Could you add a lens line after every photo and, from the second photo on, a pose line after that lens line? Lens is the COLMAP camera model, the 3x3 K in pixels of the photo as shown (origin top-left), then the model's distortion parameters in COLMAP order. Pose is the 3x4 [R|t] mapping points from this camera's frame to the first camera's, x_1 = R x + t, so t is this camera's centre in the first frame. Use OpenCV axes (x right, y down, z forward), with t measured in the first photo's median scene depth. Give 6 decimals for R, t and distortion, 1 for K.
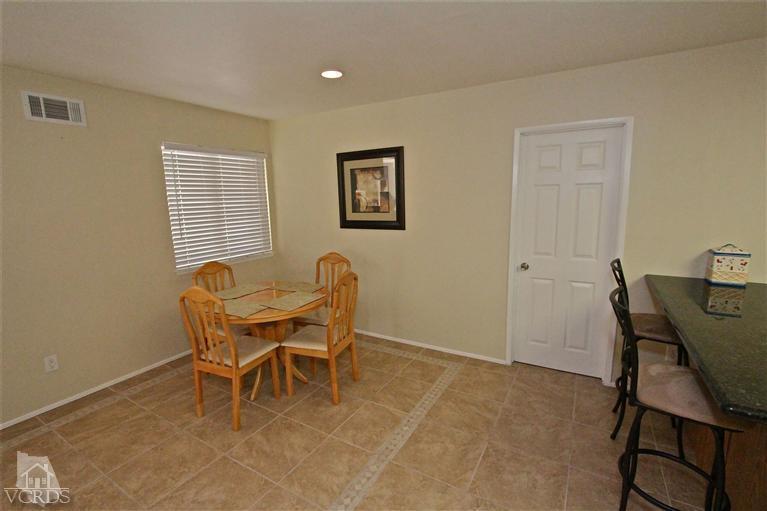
lens RADIAL K [[353.4, 0, 384.4], [0, 353.4, 258.5], [0, 0, 1]] dist [-0.012097, 0.000373]
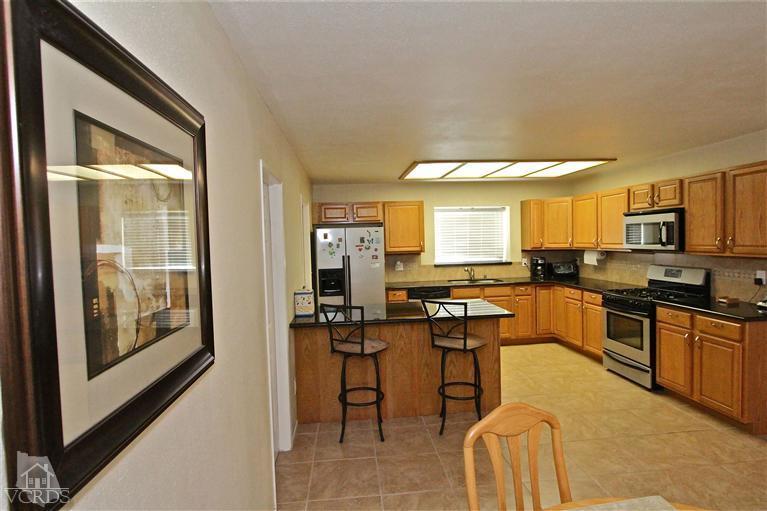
lens RADIAL K [[411.4, 0, 388.9], [0, 411.4, 254.6], [0, 0, 1]] dist [-0.002355, 0.001200]
pose [[-0.589717, 0.005916, 0.807588, -0.325048], [0.188839, 0.973263, 0.130764, -0.187269], [-0.785222, 0.229618, -0.575067, 1.008853]]
